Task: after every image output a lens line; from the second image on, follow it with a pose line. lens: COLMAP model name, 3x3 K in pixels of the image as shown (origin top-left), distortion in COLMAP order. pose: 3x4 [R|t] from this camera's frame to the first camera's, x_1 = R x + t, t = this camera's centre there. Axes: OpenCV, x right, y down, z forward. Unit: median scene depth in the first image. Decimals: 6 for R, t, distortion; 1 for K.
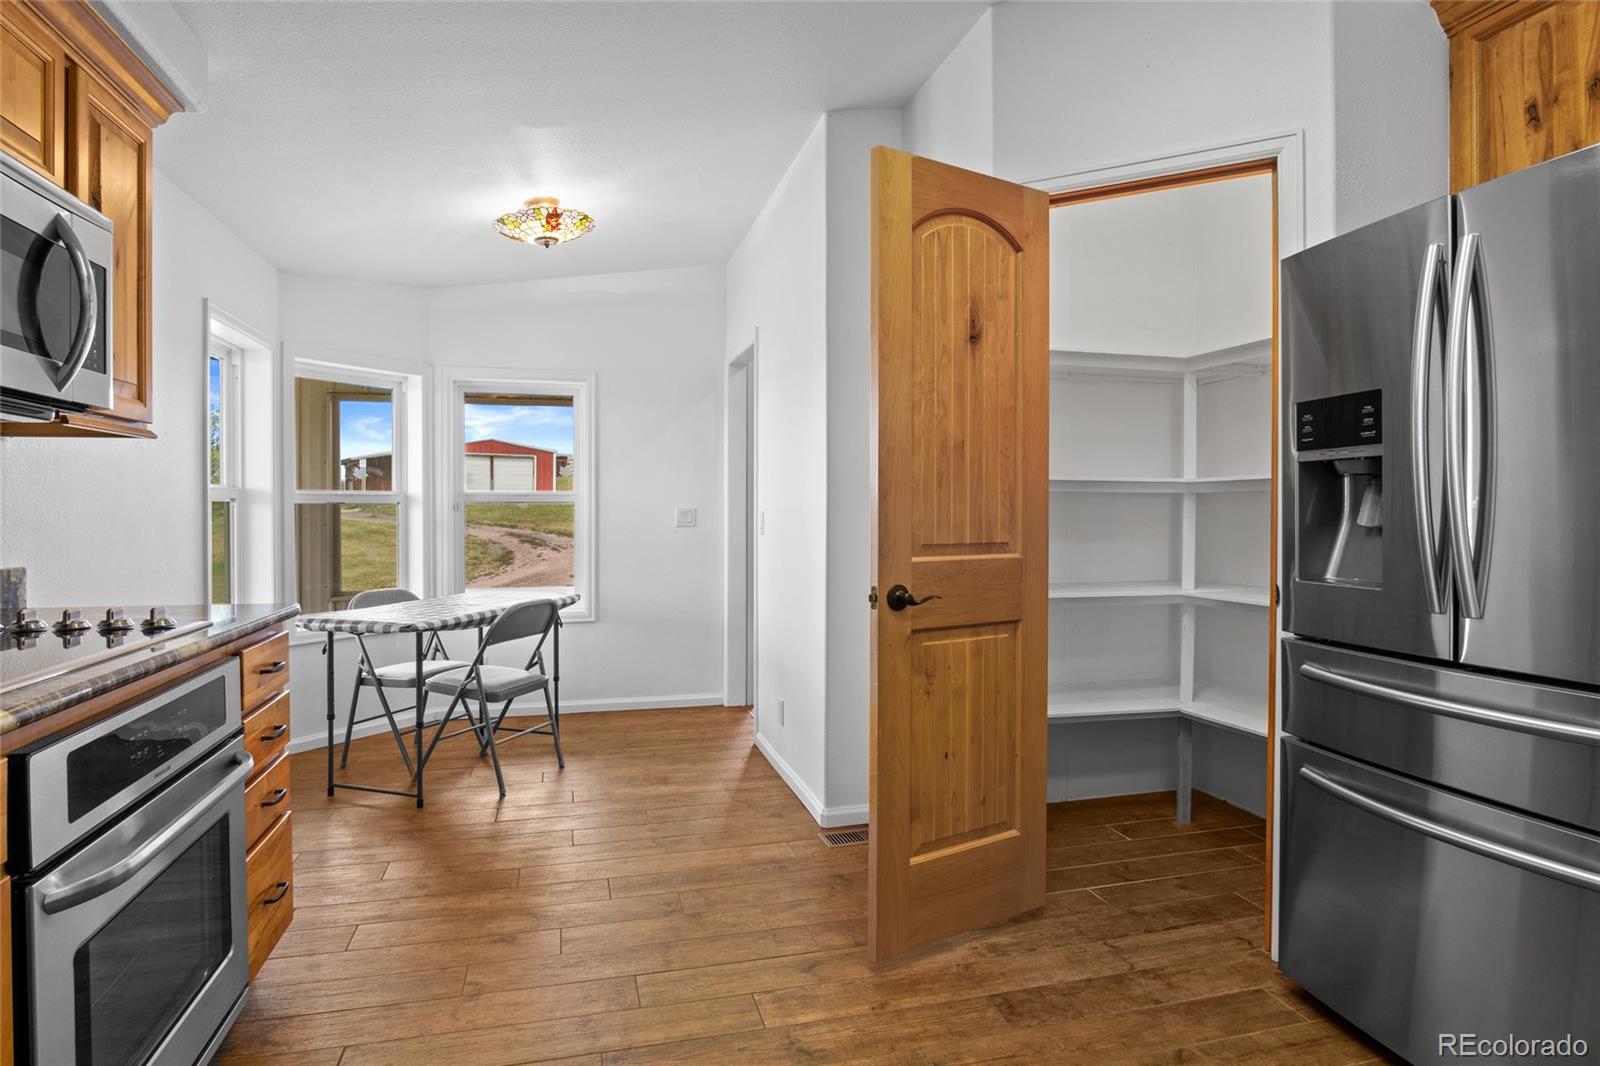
lens RADIAL K [[868.4, 0, 788.7], [0, 868.4, 515.2], [0, 0, 1]] dist [-0.033964, 0.009542]
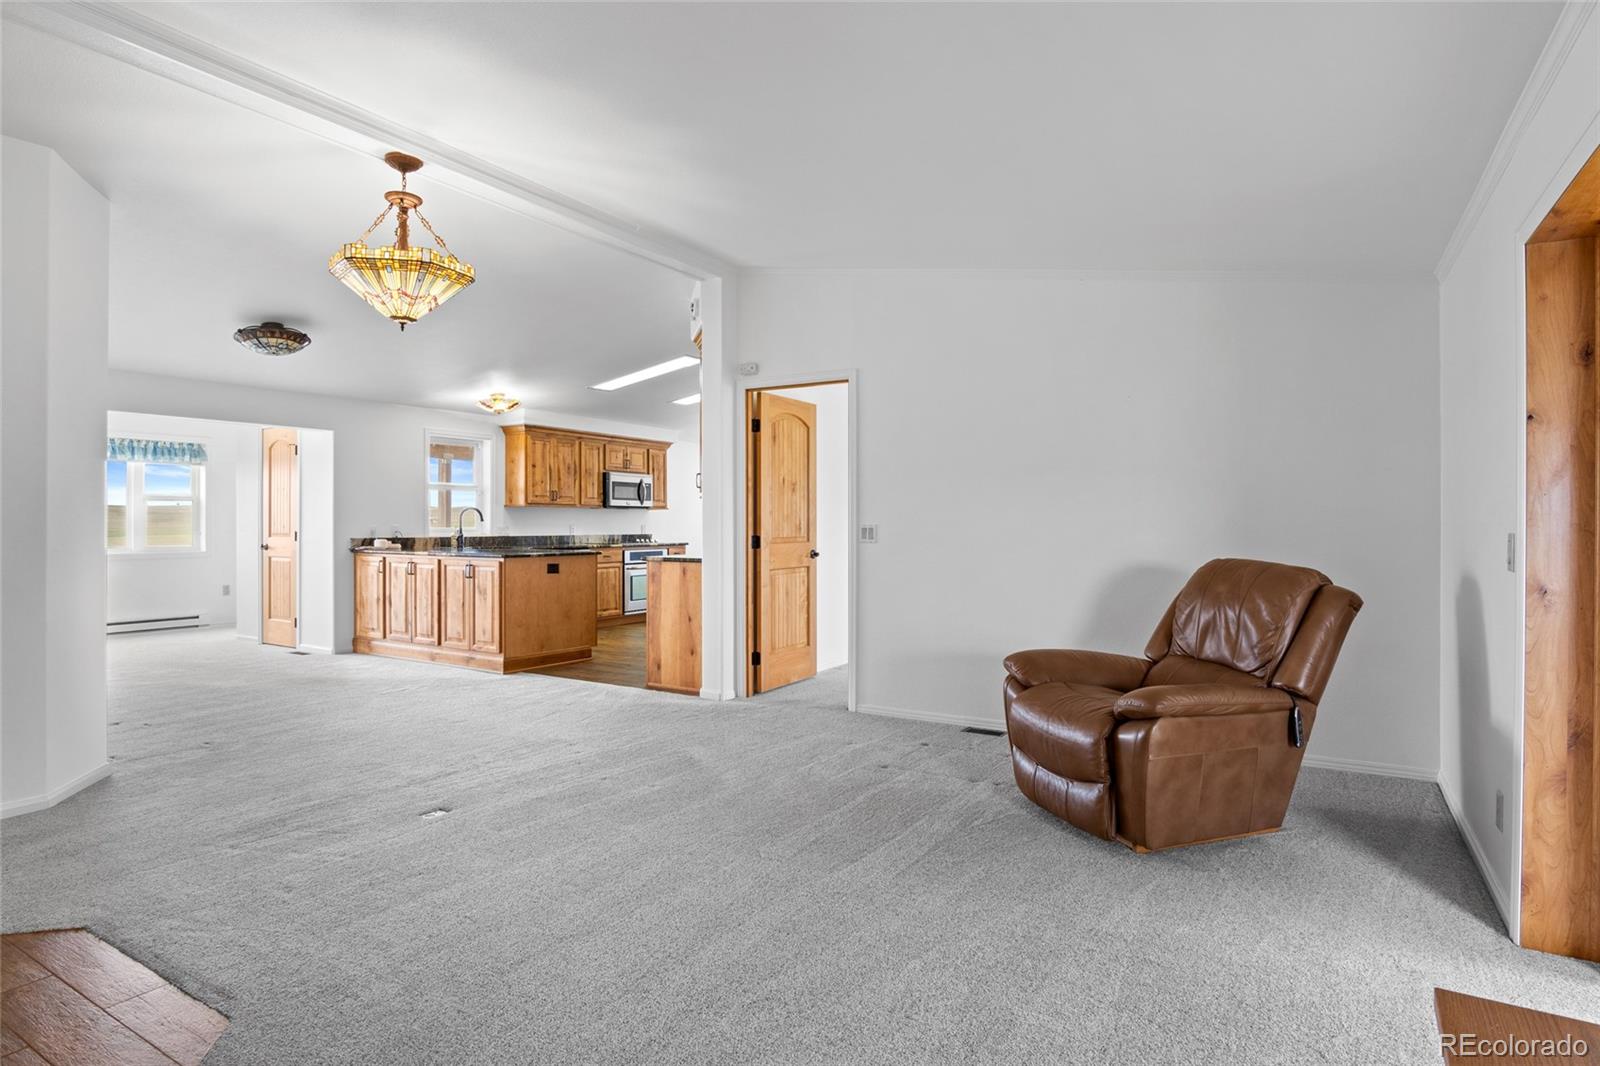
lens RADIAL K [[868.4, 0, 797.6], [0, 868.4, 518.4], [0, 0, 1]] dist [-0.033964, 0.009542]
pose [[0.695353, -0.005210, -0.718649, 2.136714], [-0.005086, 0.999913, -0.012171, 0.013638], [0.718650, 0.012118, 0.695266, -1.245819]]
